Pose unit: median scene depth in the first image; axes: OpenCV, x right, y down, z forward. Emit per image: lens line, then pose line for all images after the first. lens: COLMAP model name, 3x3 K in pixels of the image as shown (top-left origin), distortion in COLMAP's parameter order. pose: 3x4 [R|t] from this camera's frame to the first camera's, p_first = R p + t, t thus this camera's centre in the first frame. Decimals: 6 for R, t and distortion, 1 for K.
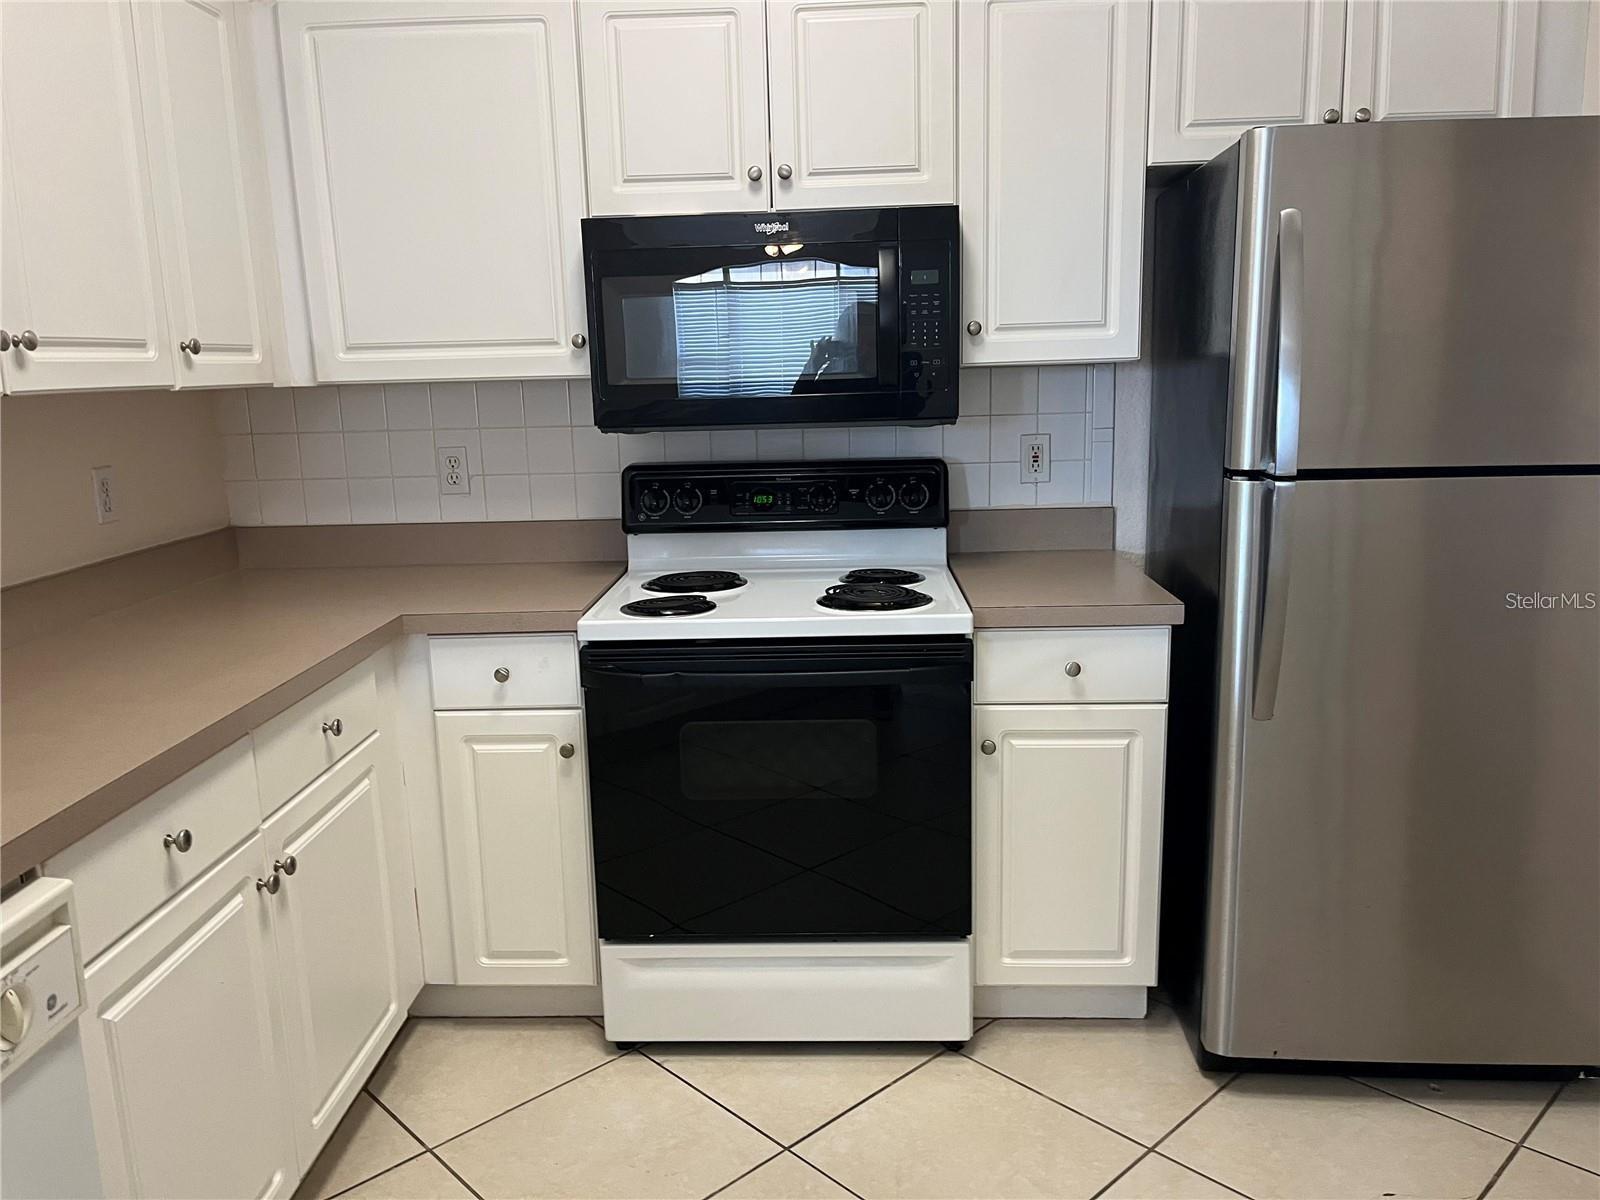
lens RADIAL K [[1213.1, 0, 793.8], [0, 1213.1, 604.3], [0, 0, 1]] dist [0.009824, -0.018405]
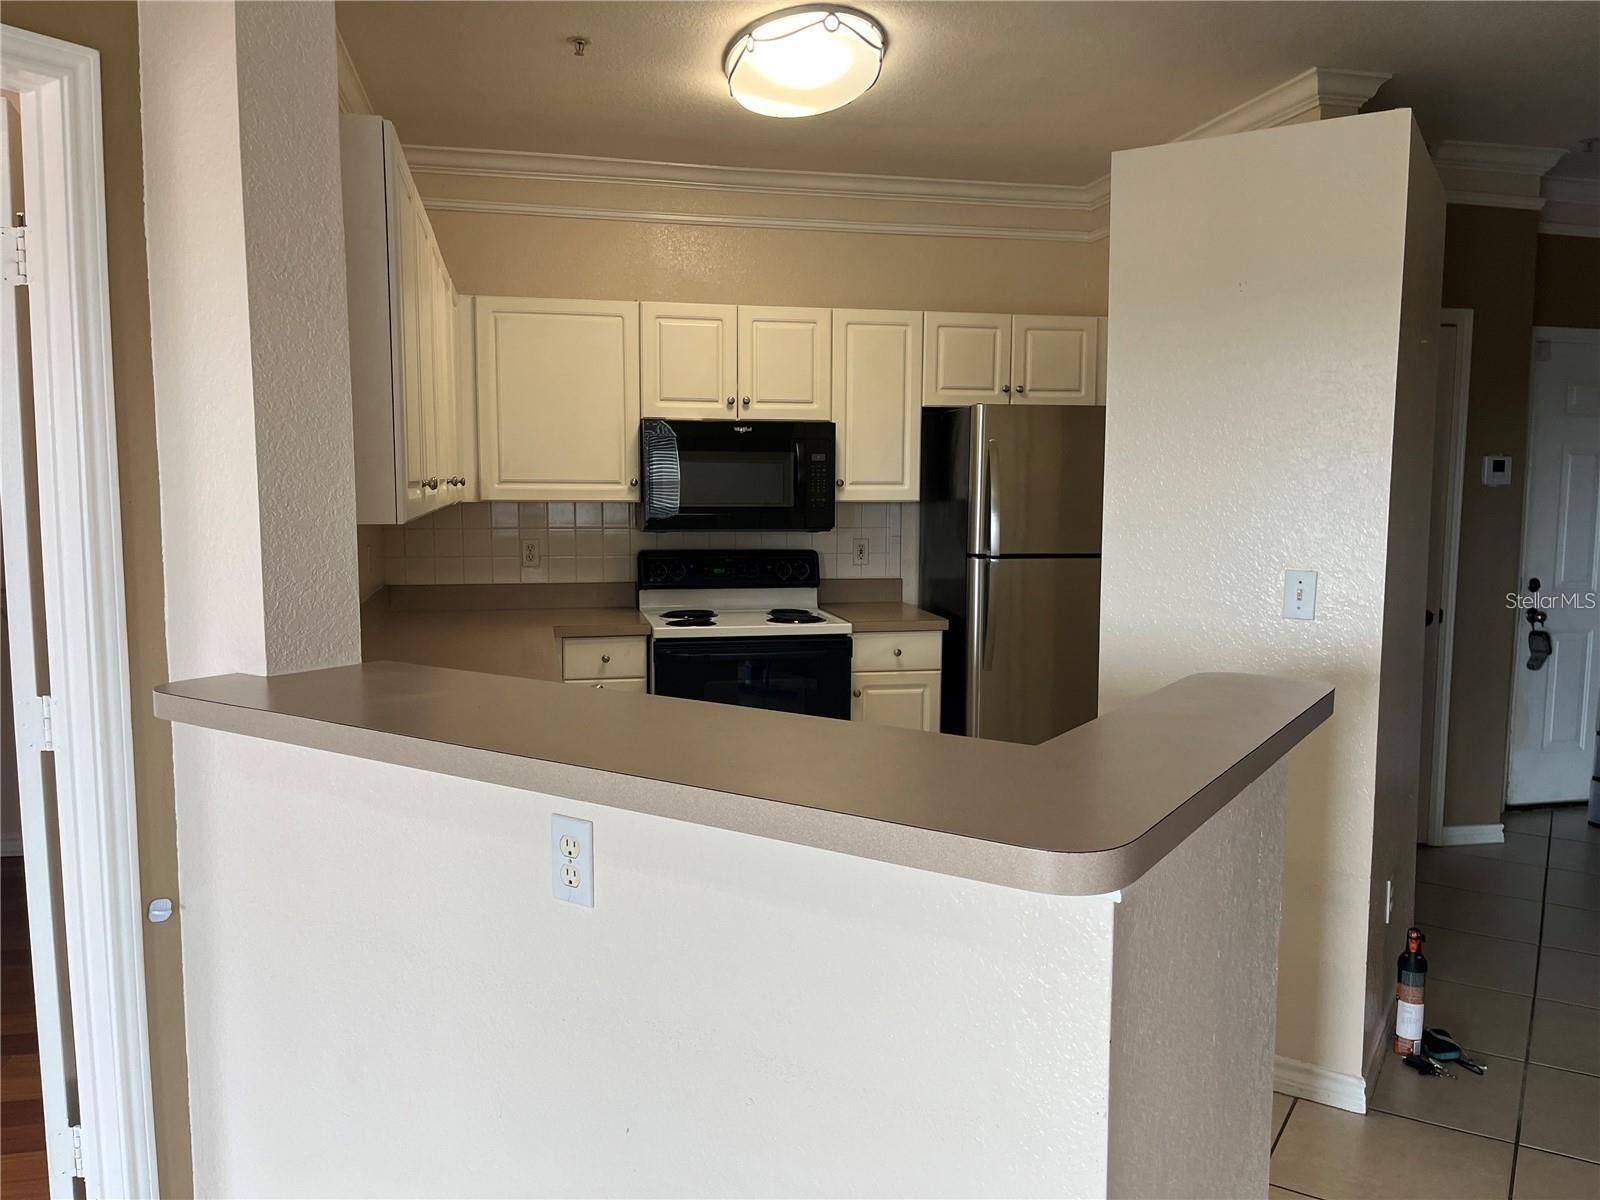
lens RADIAL K [[1213.1, 0, 799.5], [0, 1213.1, 601.9], [0, 0, 1]] dist [0.009824, -0.018405]
pose [[0.966233, 0.007668, 0.257555, -0.419013], [0.017948, 0.995126, -0.096961, 0.152208], [-0.257043, 0.098309, 0.961386, -0.847028]]
